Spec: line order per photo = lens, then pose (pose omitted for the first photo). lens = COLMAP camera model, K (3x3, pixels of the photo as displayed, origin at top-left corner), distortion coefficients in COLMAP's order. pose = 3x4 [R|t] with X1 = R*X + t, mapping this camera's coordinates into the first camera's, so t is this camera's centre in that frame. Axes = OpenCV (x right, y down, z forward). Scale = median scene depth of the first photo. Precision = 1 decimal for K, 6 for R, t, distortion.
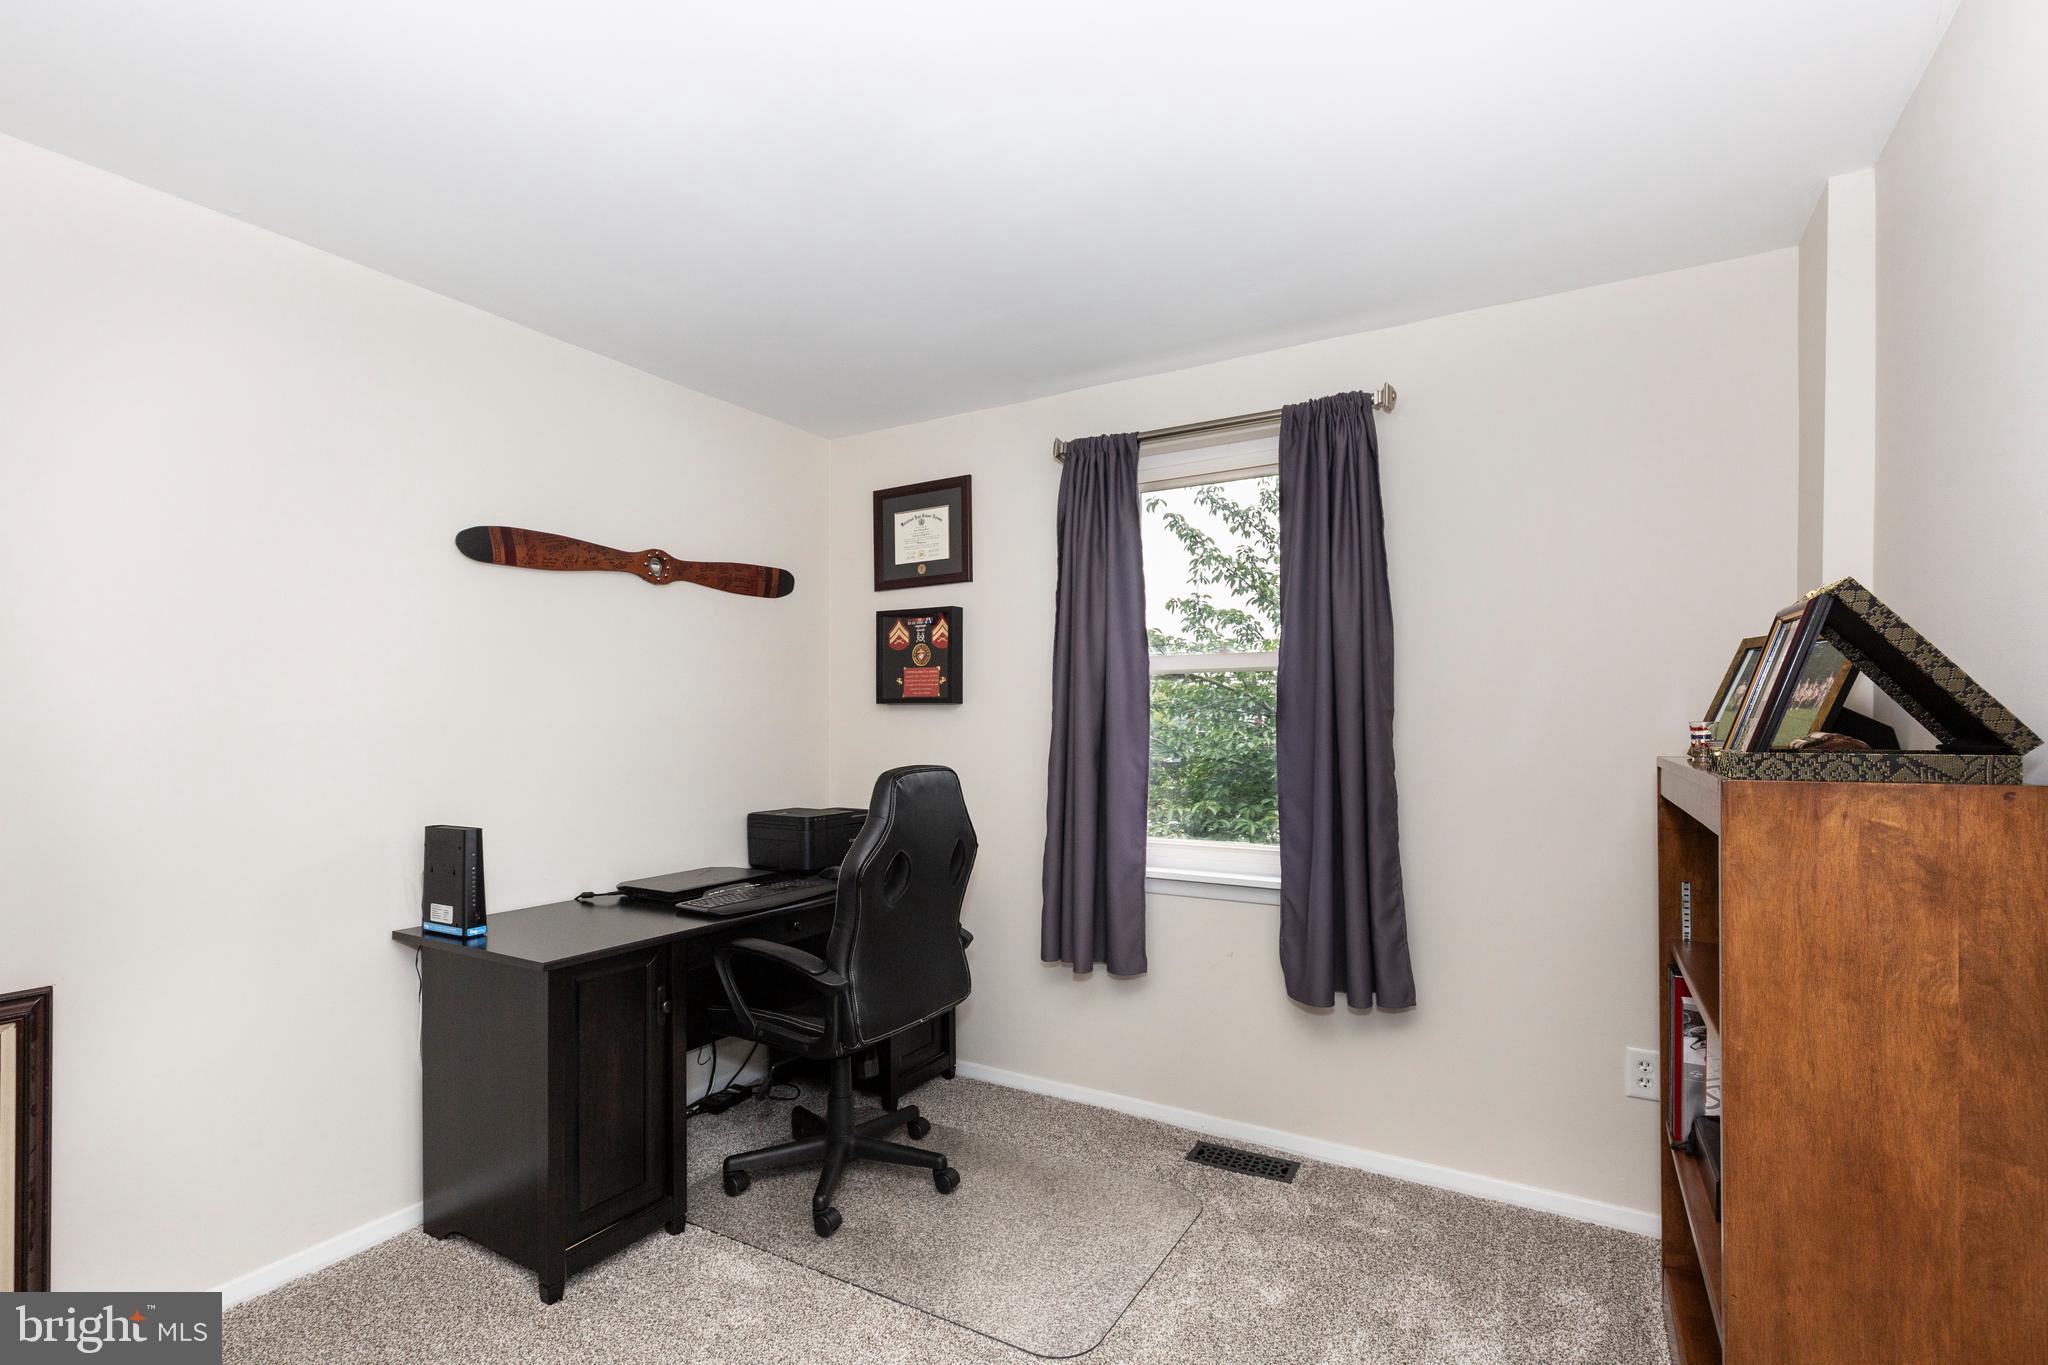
lens RADIAL K [[929.6, 0, 1002.1], [0, 929.6, 710.8], [0, 0, 1]] dist [0.005487, 0.000219]
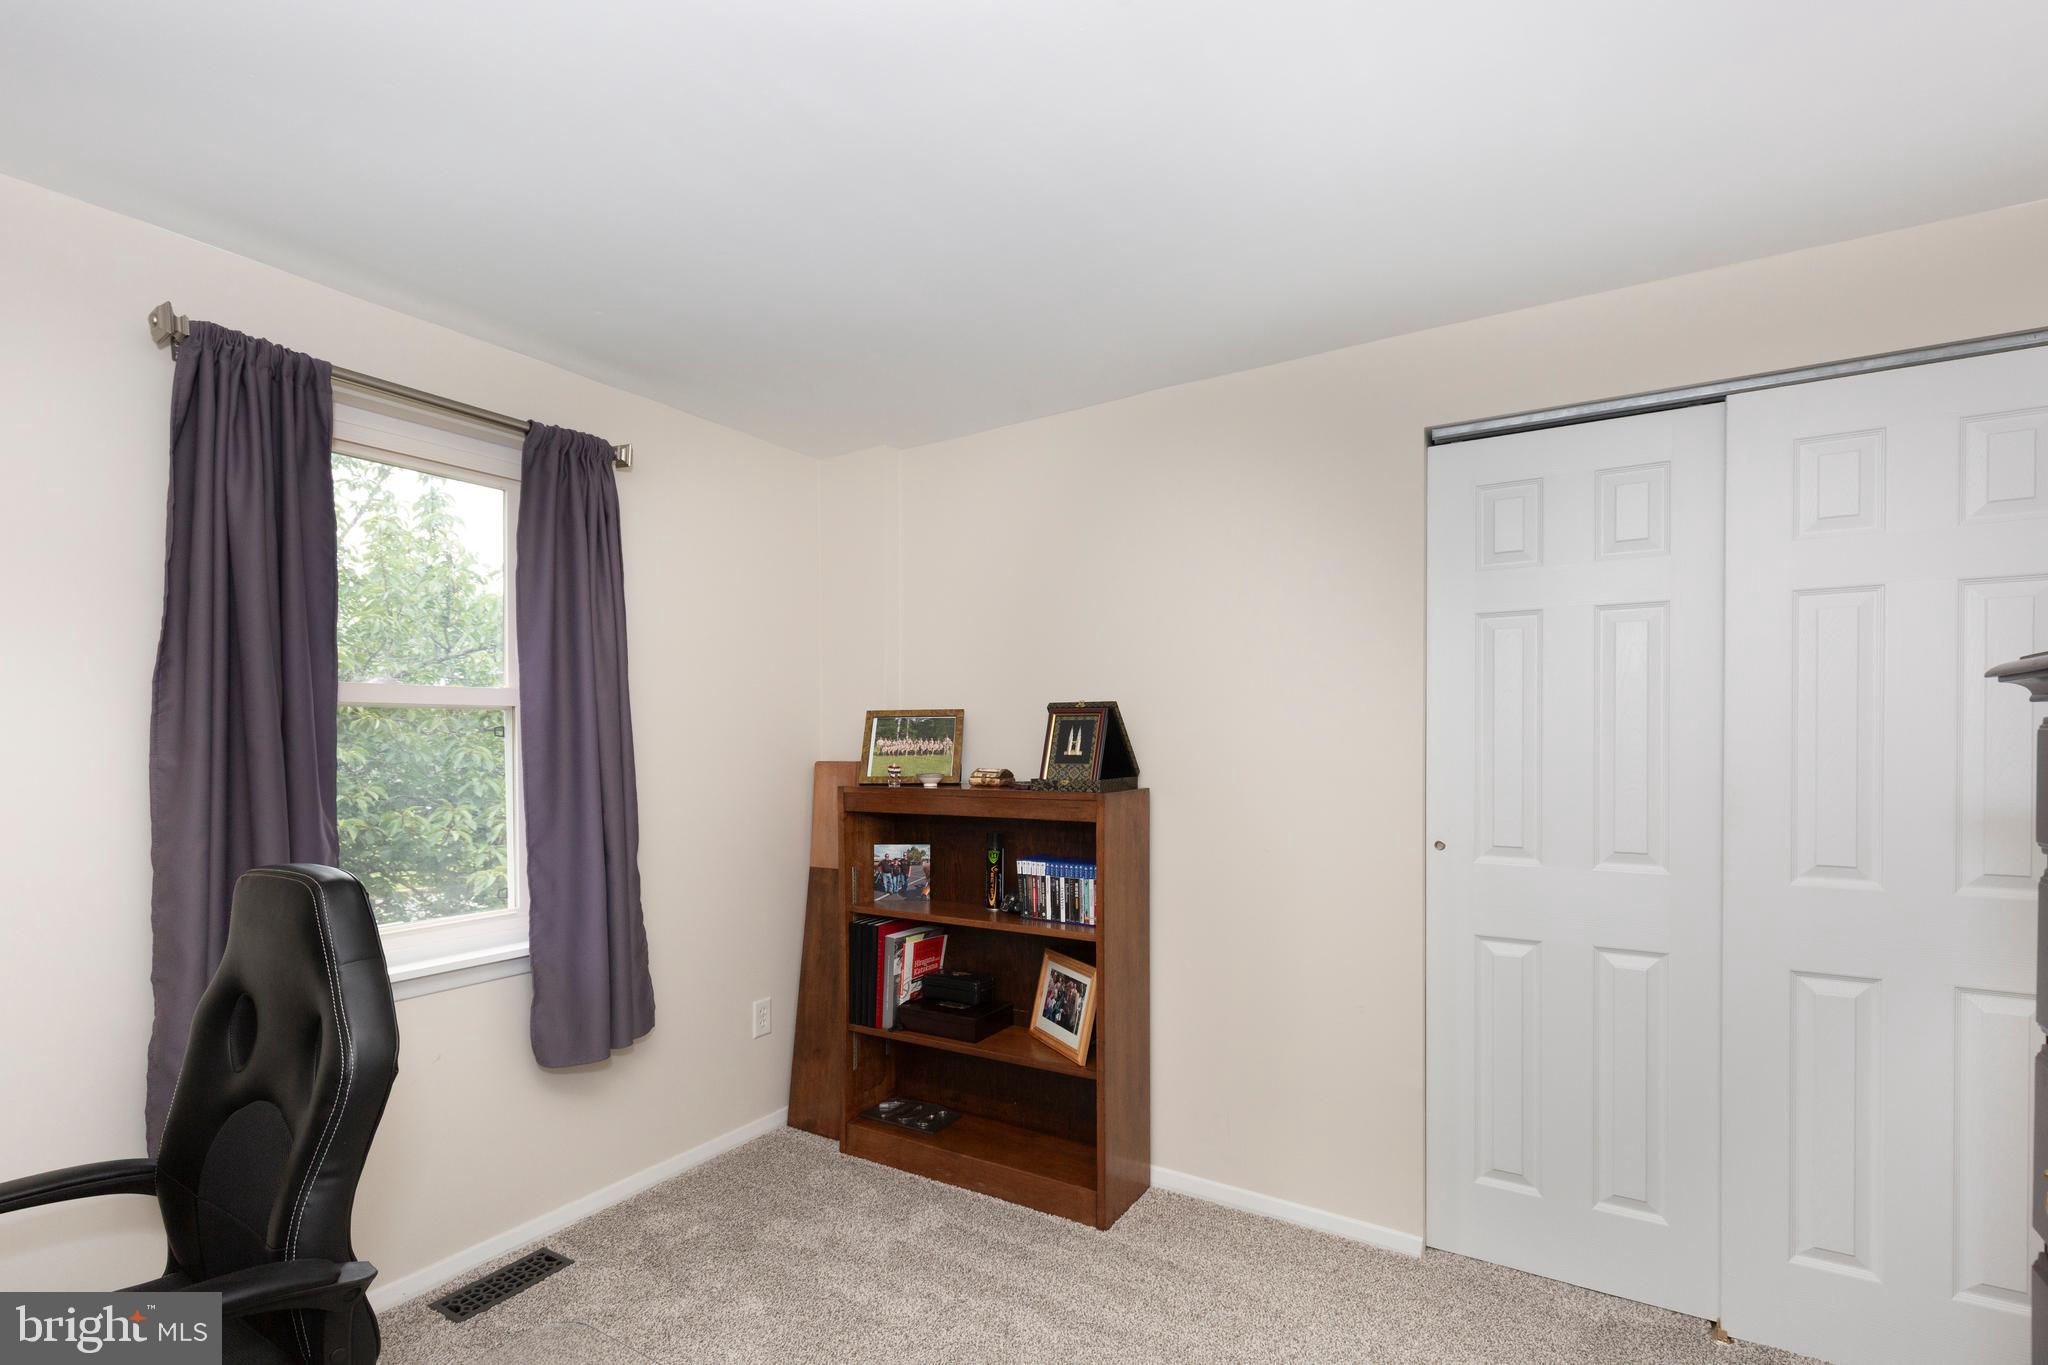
lens RADIAL K [[950.0, 0, 1031.0], [0, 950.0, 689.7], [0, 0, 1]] dist [0.001067, 0.000052]
pose [[0.002397, 0.044001, 0.999029, -0.625860], [-0.014059, 0.998934, -0.043964, -0.030037], [-0.999898, -0.013940, 0.003014, 0.511888]]
